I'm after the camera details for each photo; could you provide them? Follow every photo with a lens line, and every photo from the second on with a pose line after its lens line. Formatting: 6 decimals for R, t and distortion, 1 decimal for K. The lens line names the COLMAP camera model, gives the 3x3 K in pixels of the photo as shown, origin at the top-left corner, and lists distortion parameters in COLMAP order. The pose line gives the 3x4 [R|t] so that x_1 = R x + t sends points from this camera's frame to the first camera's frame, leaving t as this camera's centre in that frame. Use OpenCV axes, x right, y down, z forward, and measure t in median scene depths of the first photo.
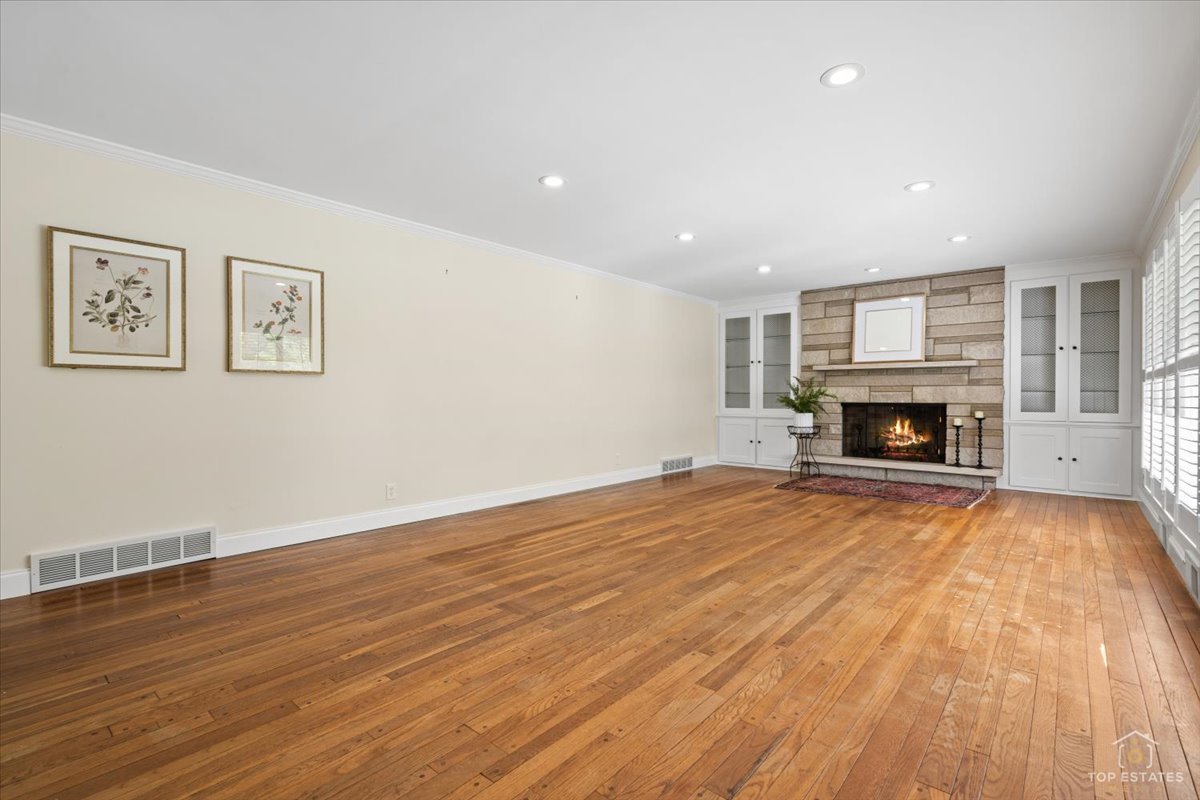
lens RADIAL K [[551.1, 0, 618.1], [0, 551.1, 397.3], [0, 0, 1]] dist [-0.005660, 0.000733]
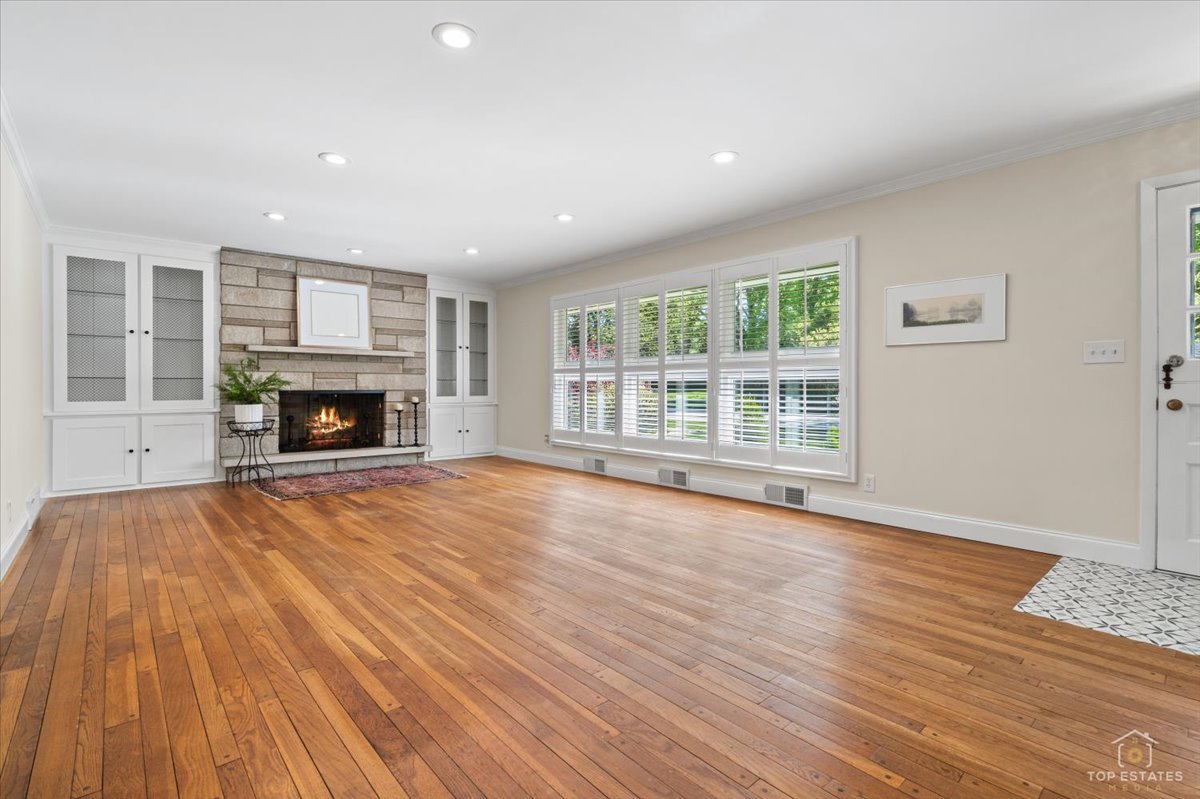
lens RADIAL K [[551.1, 0, 599.7], [0, 551.1, 387.5], [0, 0, 1]] dist [-0.005660, 0.000733]
pose [[0.156507, -0.003459, 0.987671, -0.390887], [0.001353, 0.999994, 0.003287, 0.002654], [-0.987676, 0.000822, 0.156511, 0.409601]]
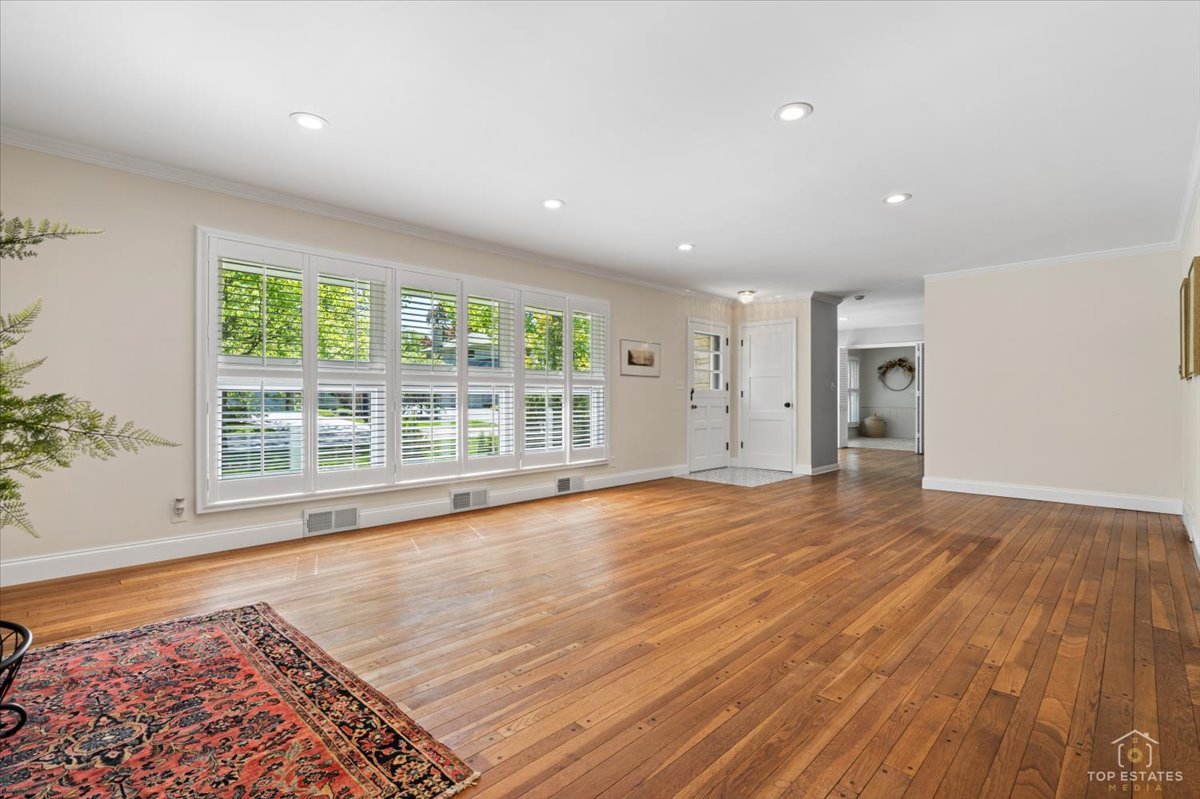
lens RADIAL K [[551.1, 0, 598.8], [0, 551.1, 404.6], [0, 0, 1]] dist [-0.005660, 0.000733]
pose [[-0.995830, -0.002689, 0.091191, 0.199192], [-0.001548, 0.999920, 0.012573, 0.000072], [-0.091218, 0.012380, -0.995754, 1.168702]]
